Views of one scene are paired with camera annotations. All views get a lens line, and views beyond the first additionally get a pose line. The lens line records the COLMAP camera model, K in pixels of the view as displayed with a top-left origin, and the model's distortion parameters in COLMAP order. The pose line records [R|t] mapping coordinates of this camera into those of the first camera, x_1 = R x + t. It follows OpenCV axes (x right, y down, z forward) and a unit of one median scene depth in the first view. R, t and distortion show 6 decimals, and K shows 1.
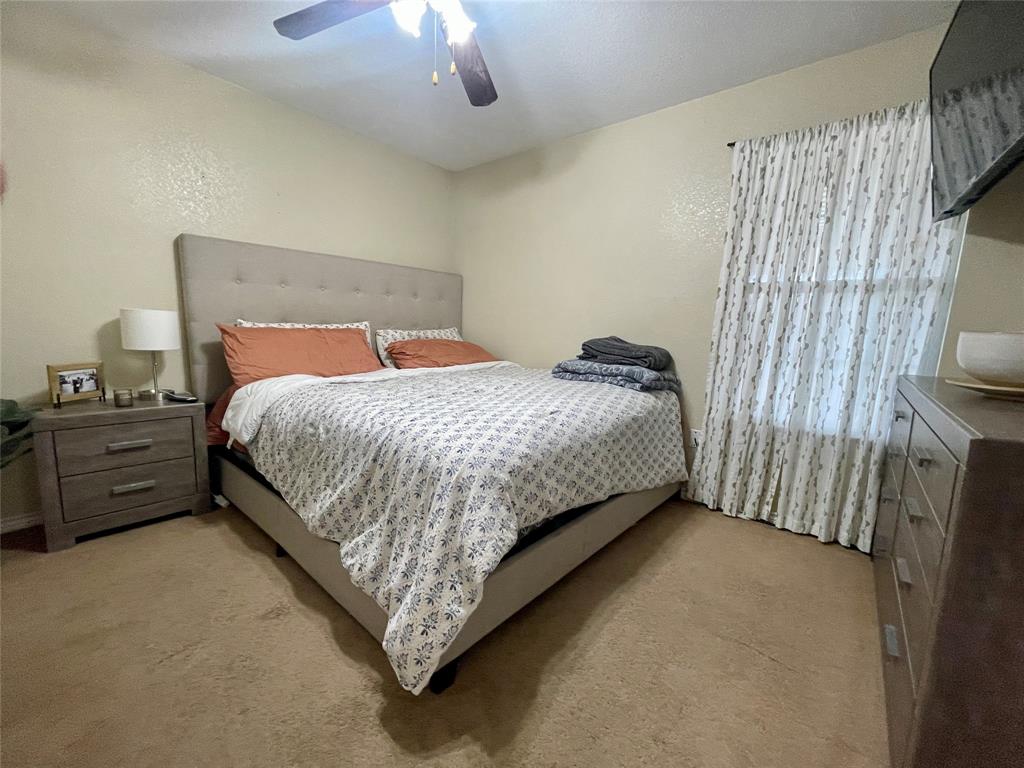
lens RADIAL K [[411.9, 0, 512.6], [0, 411.9, 385.3], [0, 0, 1]] dist [0.000835, -0.000776]
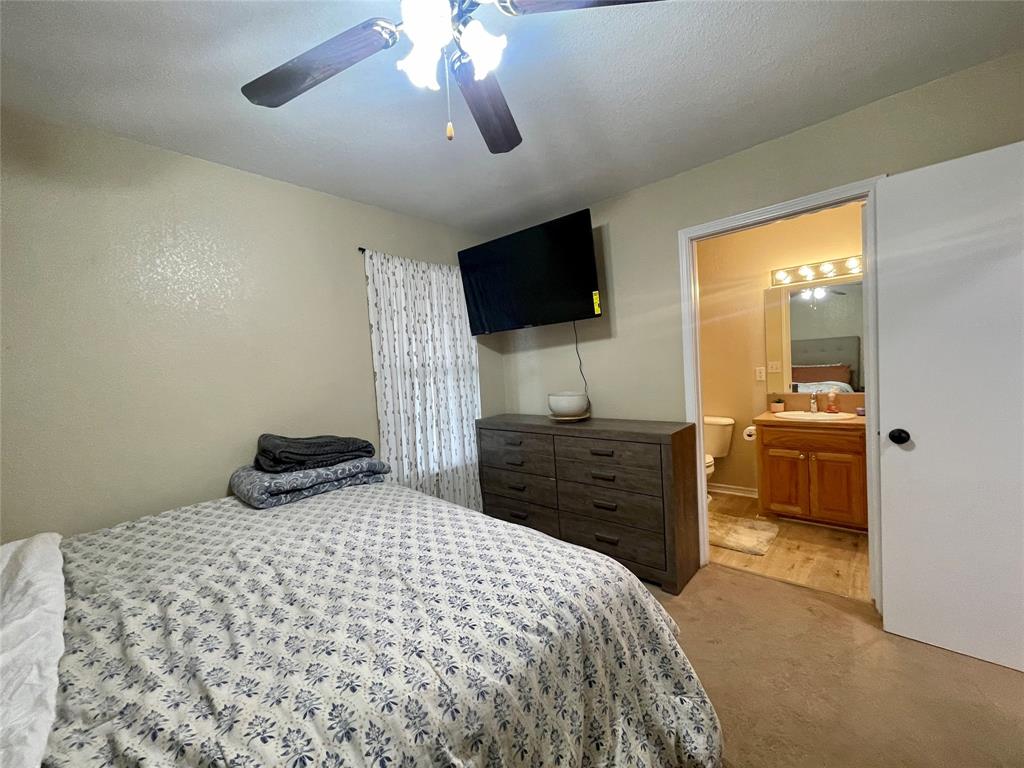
lens RADIAL K [[411.9, 0, 510.5], [0, 411.9, 383.3], [0, 0, 1]] dist [0.000835, -0.000776]
pose [[0.041495, -0.072542, 0.996502, -0.708391], [0.198967, 0.977985, 0.062909, -0.240553], [-0.979127, 0.195661, 0.055015, 0.691505]]
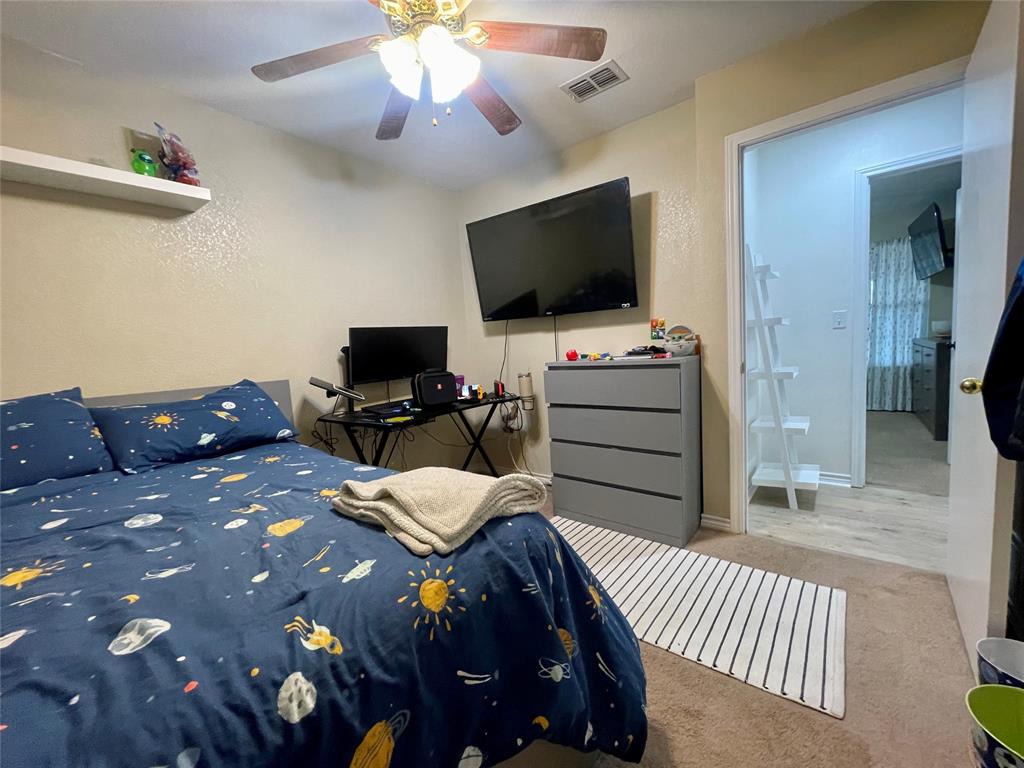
lens RADIAL K [[411.9, 0, 510.6], [0, 411.9, 387.3], [0, 0, 1]] dist [0.000835, -0.000776]
pose [[0.995499, -0.094559, -0.006315, -1.488192], [0.094053, 0.993959, -0.056568, 0.177988], [0.011626, 0.055719, 0.998379, -1.493178]]
